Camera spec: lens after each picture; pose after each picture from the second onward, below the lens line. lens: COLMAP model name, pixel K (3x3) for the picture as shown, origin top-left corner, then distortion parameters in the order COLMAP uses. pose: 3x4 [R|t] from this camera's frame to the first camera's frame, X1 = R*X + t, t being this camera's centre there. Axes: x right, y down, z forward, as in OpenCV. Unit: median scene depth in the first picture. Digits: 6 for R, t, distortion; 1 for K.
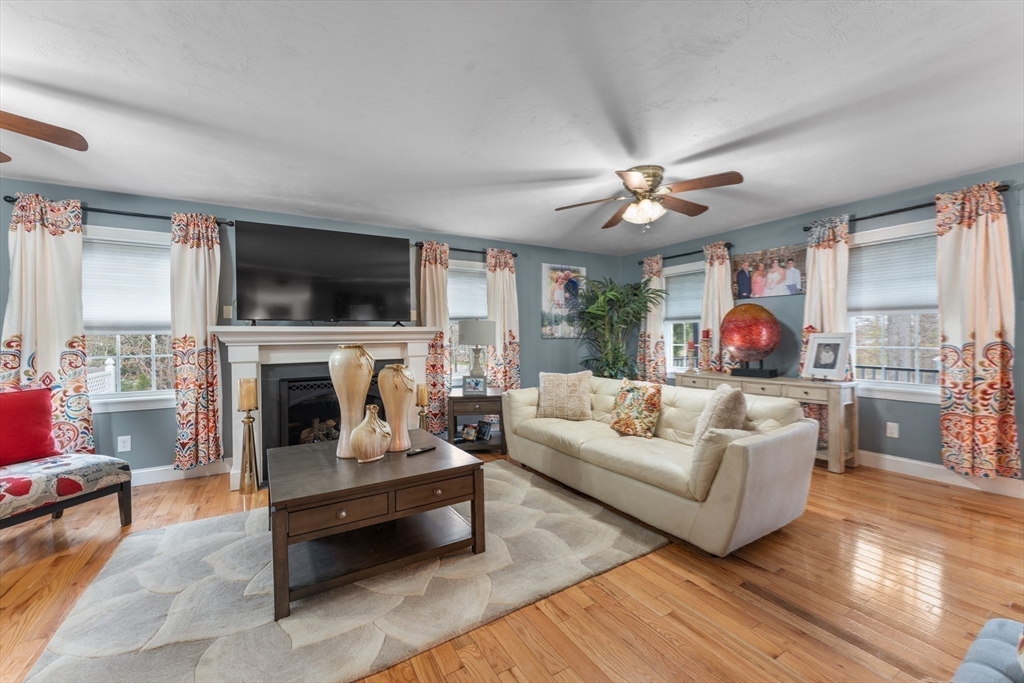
lens RADIAL K [[394.9, 0, 512.0], [0, 394.9, 341.5], [0, 0, 1]] dist [-0.000338, -0.000010]
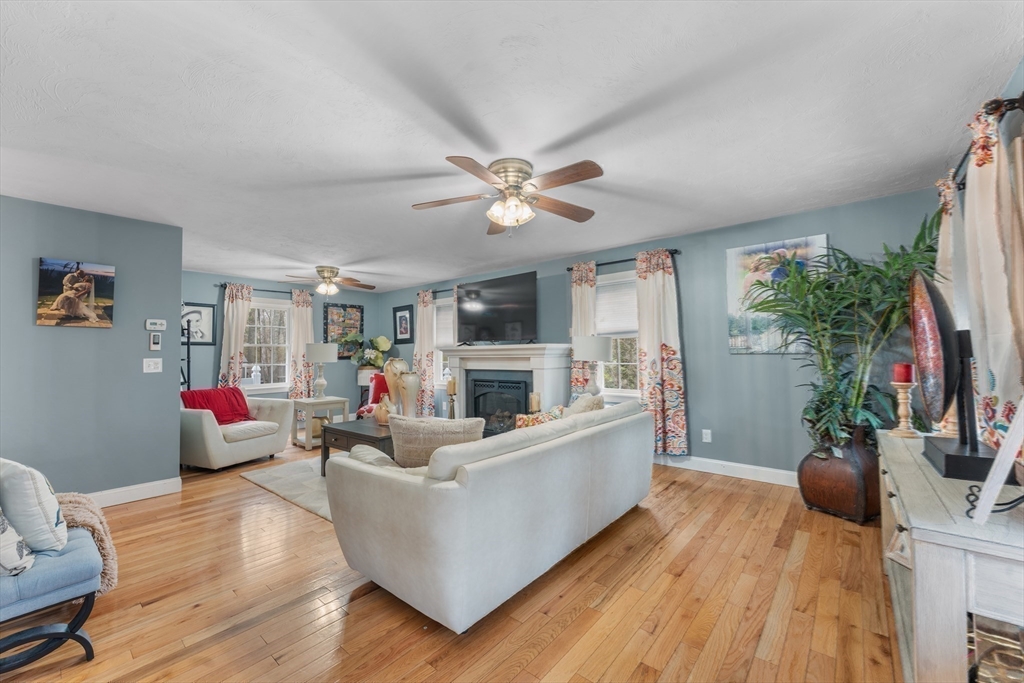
lens RADIAL K [[410.7, 0, 512.0], [0, 410.7, 341.5], [0, 0, 1]] dist [-0.000769, -0.000120]
pose [[0.322664, -0.021164, -0.946277, 0.722164], [-0.002803, 0.999724, -0.023315, -0.012575], [0.946509, 0.010176, 0.322516, 0.426915]]
